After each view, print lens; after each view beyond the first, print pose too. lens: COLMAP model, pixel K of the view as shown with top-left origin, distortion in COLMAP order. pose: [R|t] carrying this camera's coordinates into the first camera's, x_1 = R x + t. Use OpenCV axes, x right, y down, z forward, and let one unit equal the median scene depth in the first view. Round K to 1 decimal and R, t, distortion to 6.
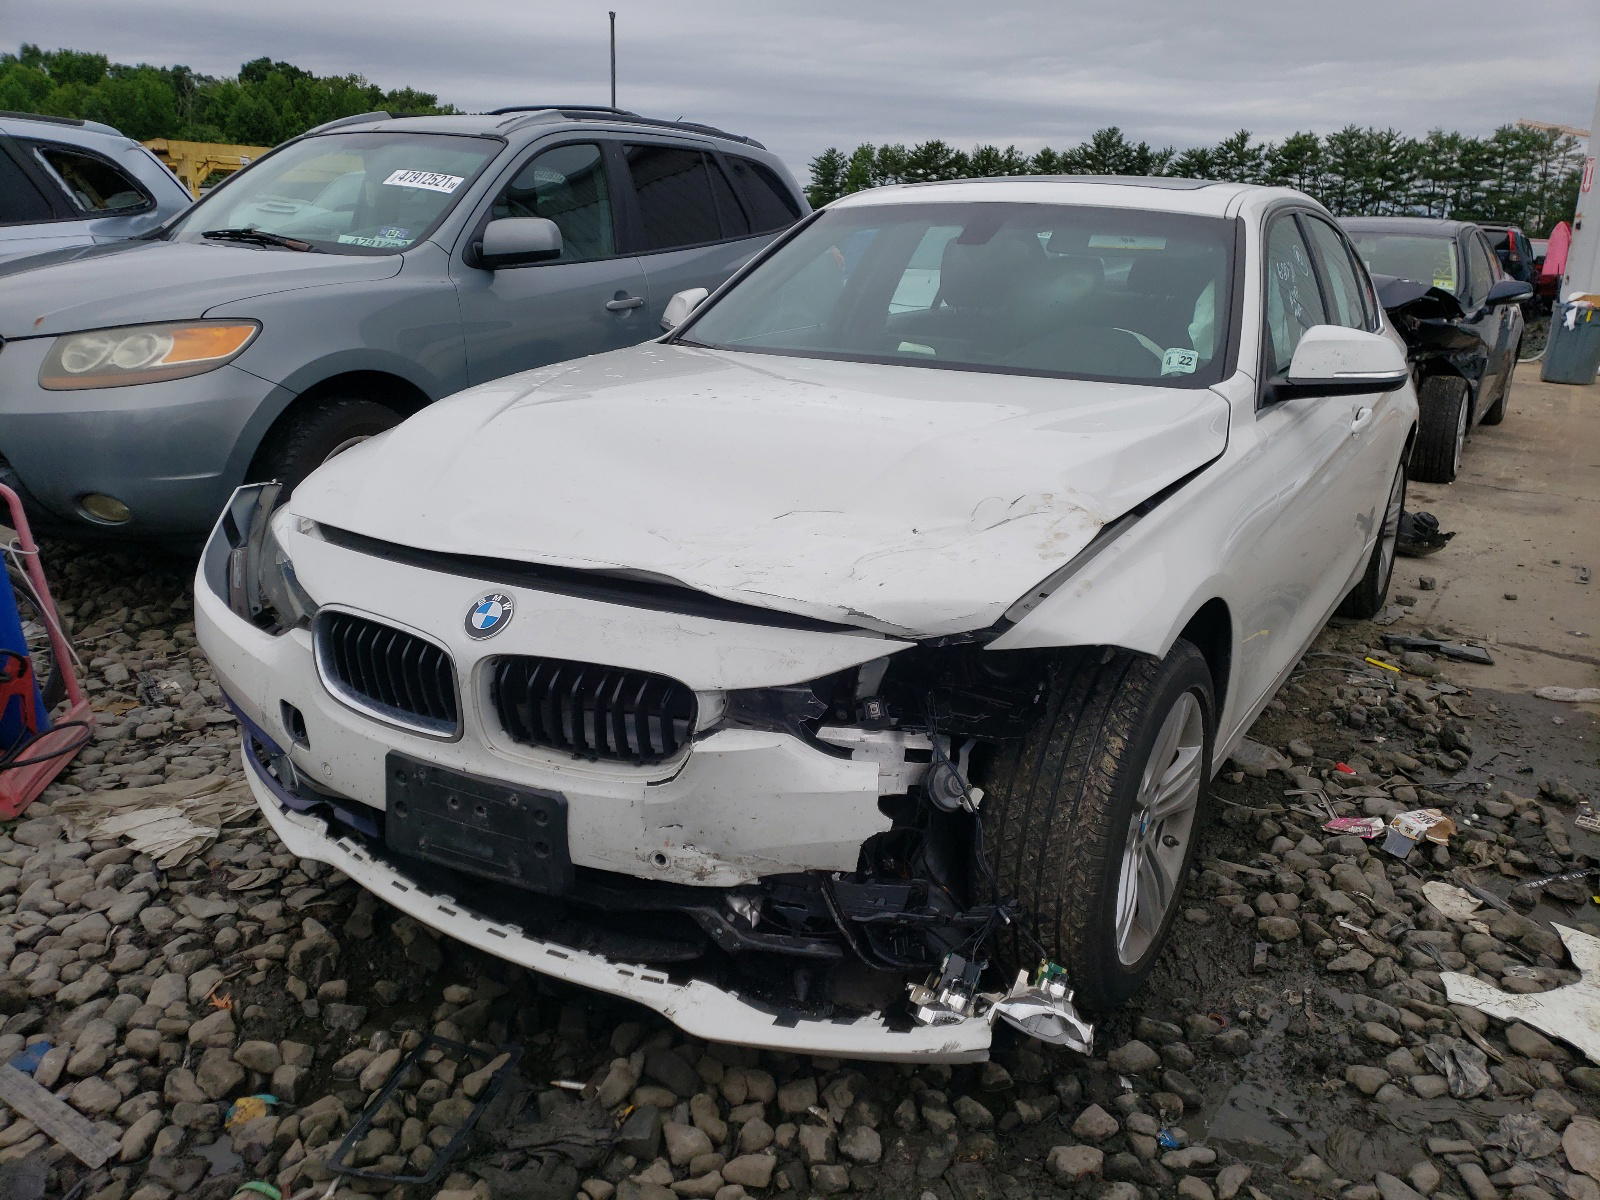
lens RADIAL K [[1257.4, 0, 818.9], [0, 1257.4, 636.2], [0, 0, 1]] dist [-0.005767, 0.035857]
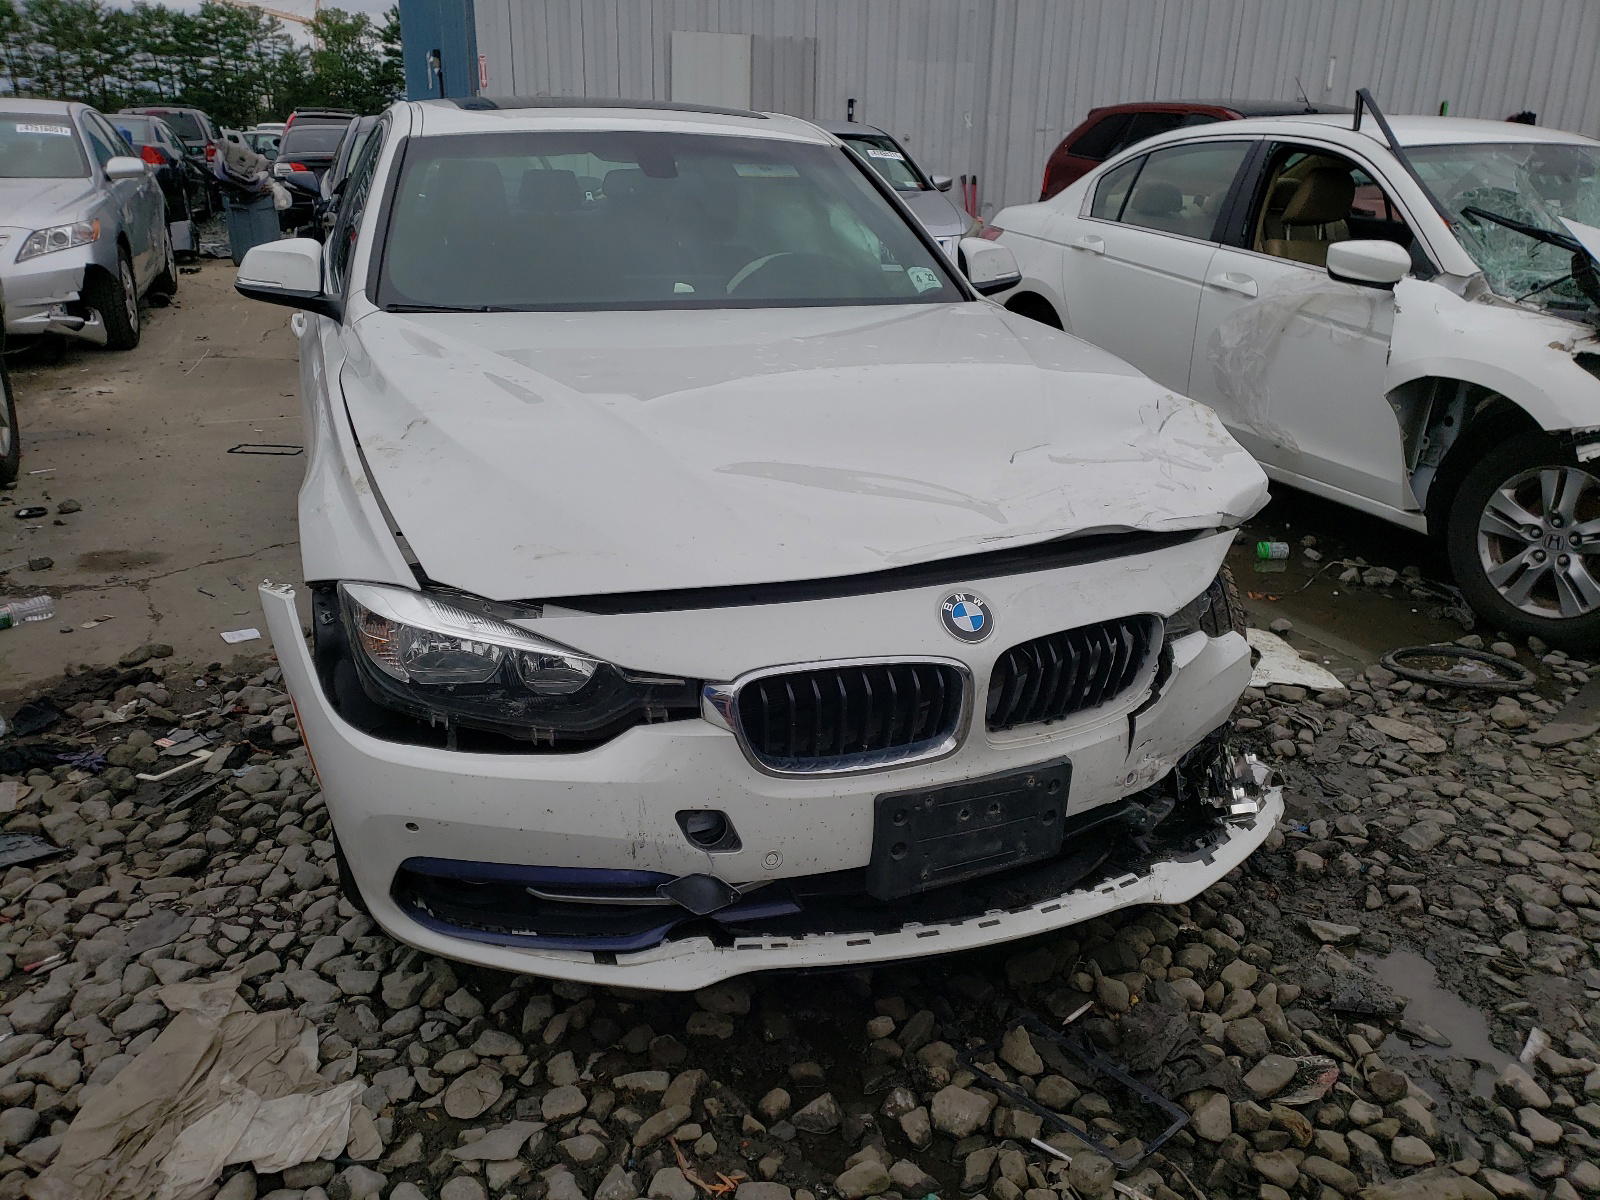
lens RADIAL K [[1216.6, 0, 847.4], [0, 1216.6, 667.3], [0, 0, 1]] dist [0.040132, -0.051534]
pose [[0.618682, -0.316332, 0.719143, -0.967033], [0.230626, 0.948156, 0.218660, -0.197572], [-0.751029, 0.030572, 0.659561, 0.440913]]
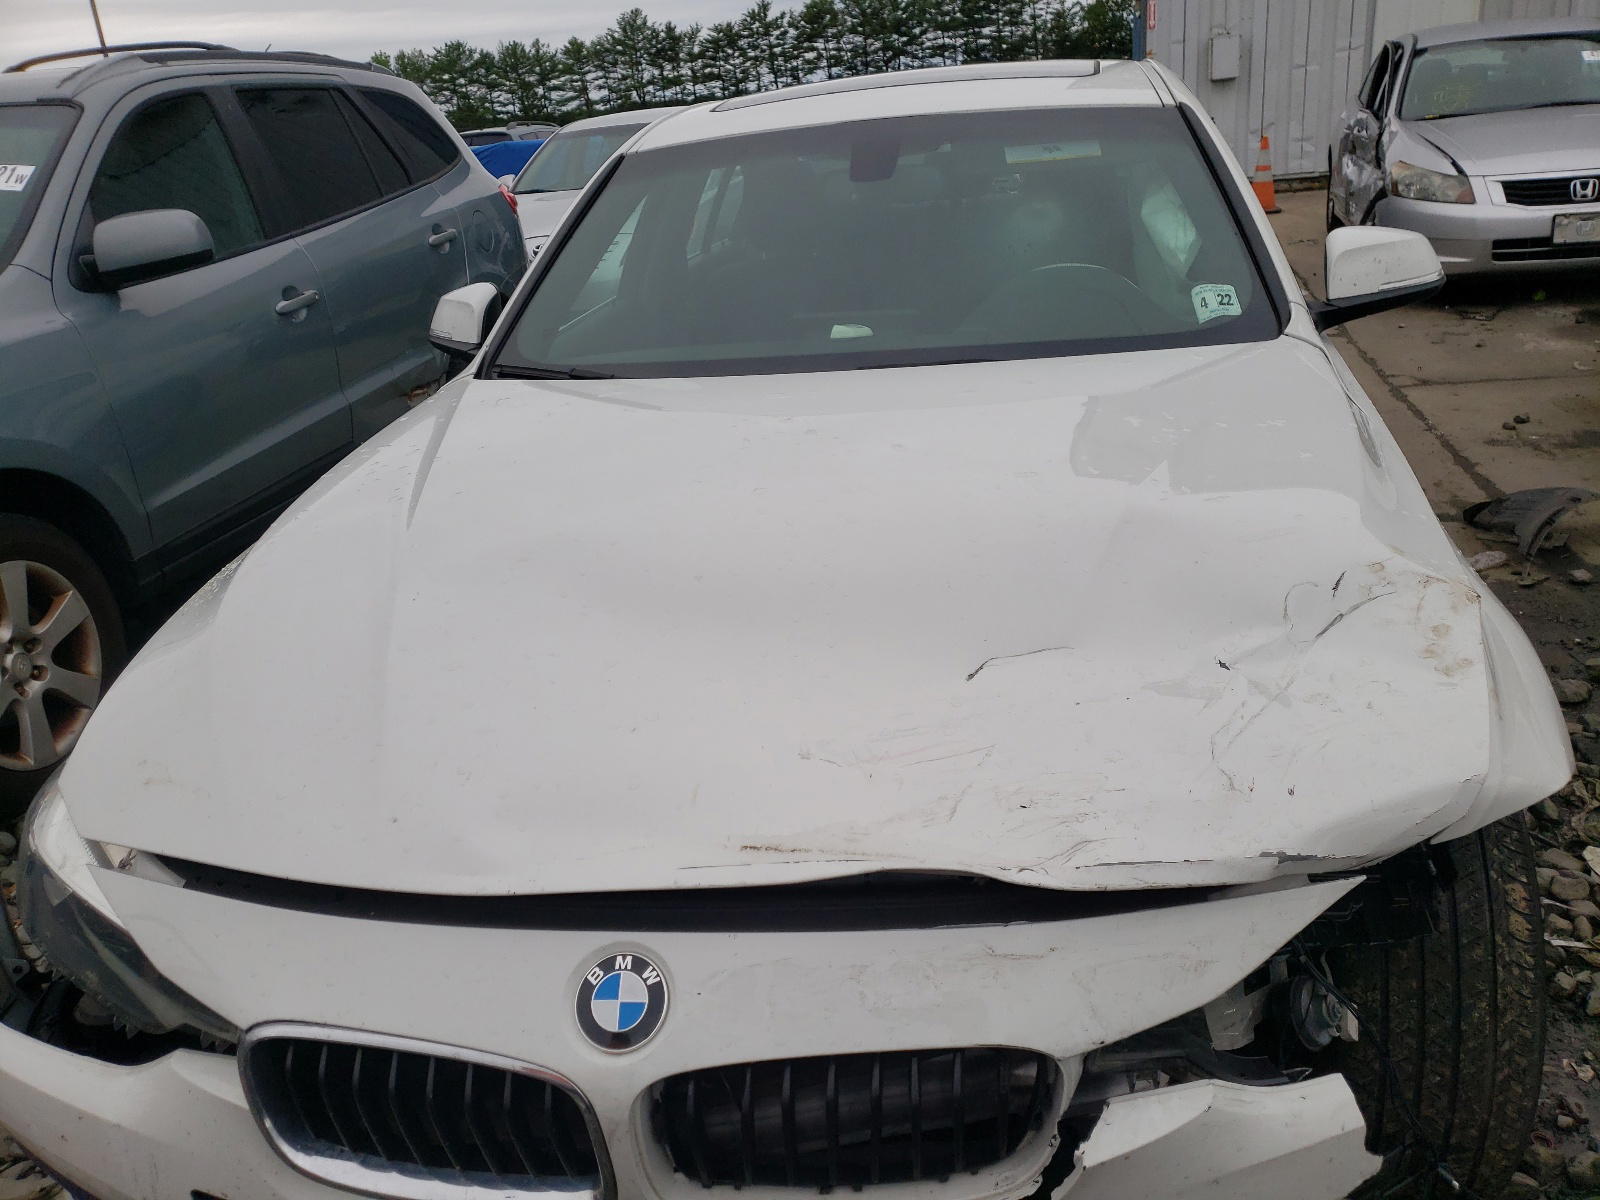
lens RADIAL K [[1257.4, 0, 818.9], [0, 1257.4, 636.2], [0, 0, 1]] dist [-0.005767, 0.035857]
pose [[0.936882, -0.230052, 0.263304, -0.280585], [0.209907, 0.972319, 0.102641, -0.206519], [-0.279628, -0.040893, 0.959237, 0.428395]]
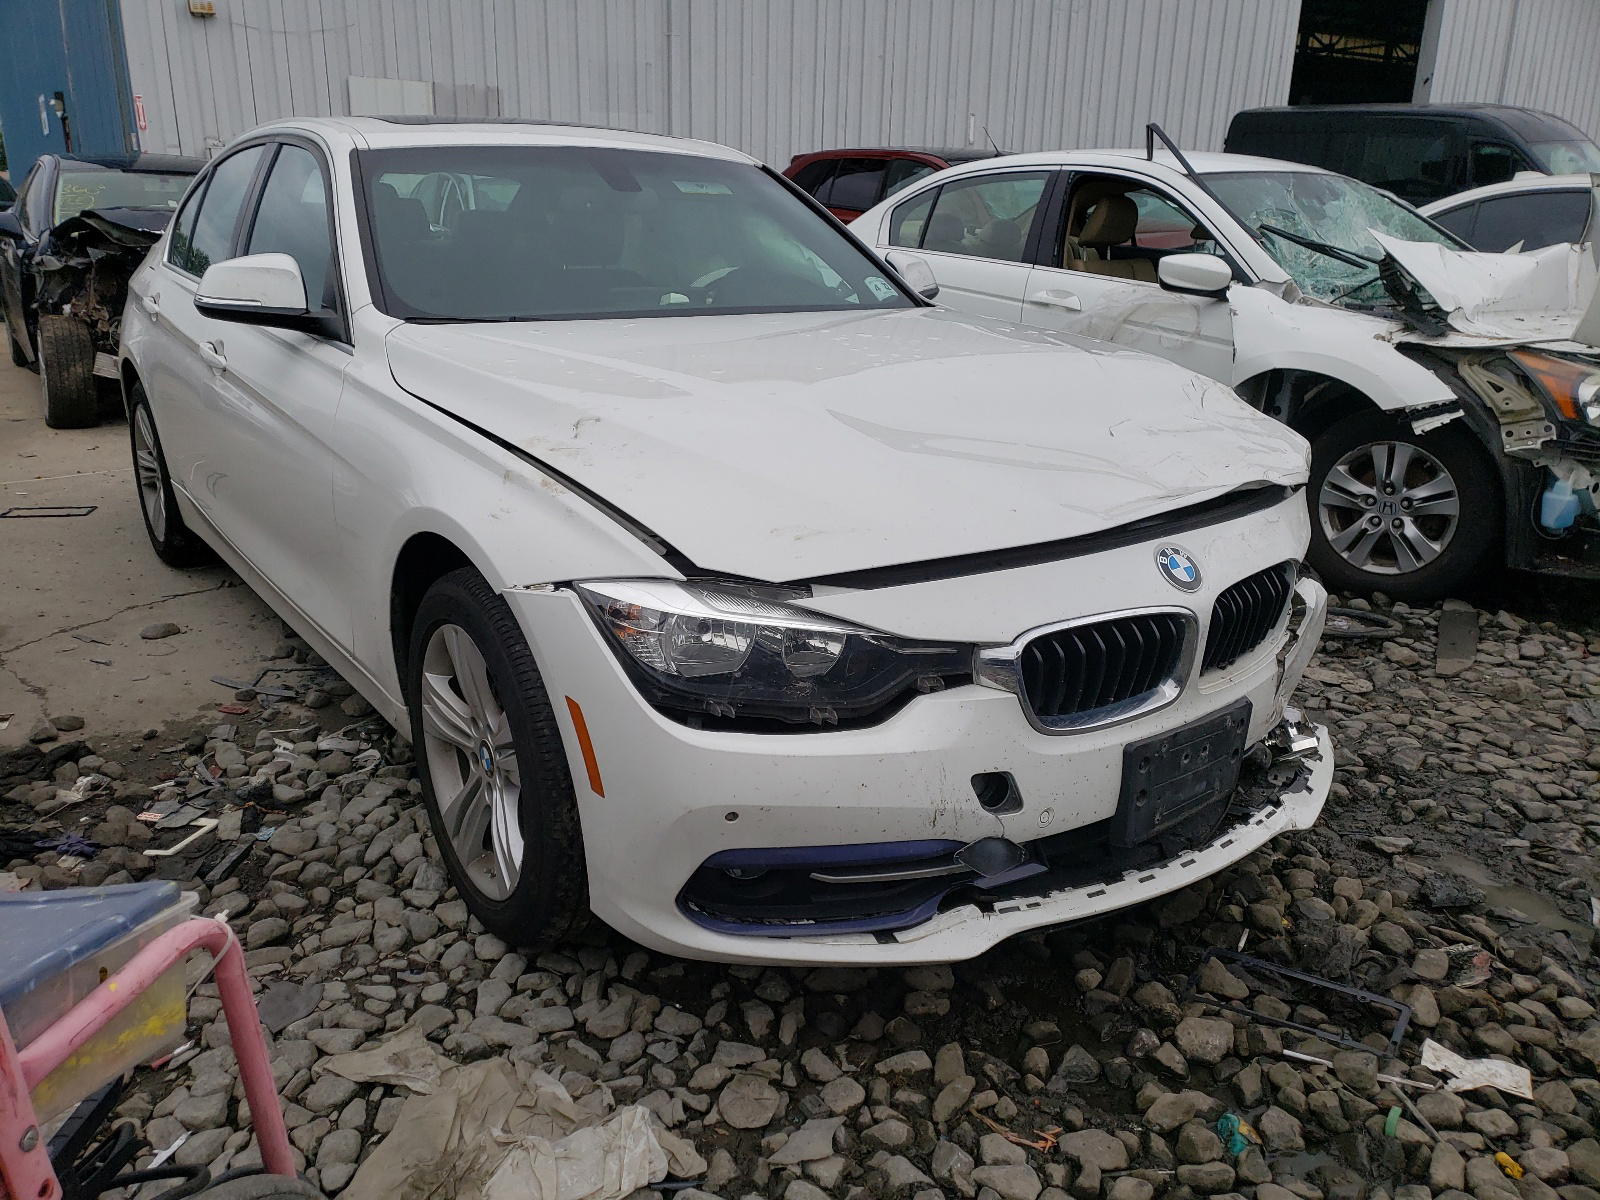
lens RADIAL K [[1203.1, 0, 804.4], [0, 1203.1, 673.6], [0, 0, 1]] dist [0.013349, 0.002687]
pose [[0.408127, -0.344348, 0.845492, -1.198048], [0.270412, 0.930173, 0.248306, -0.252493], [-0.871957, 0.127291, 0.472745, 0.787476]]
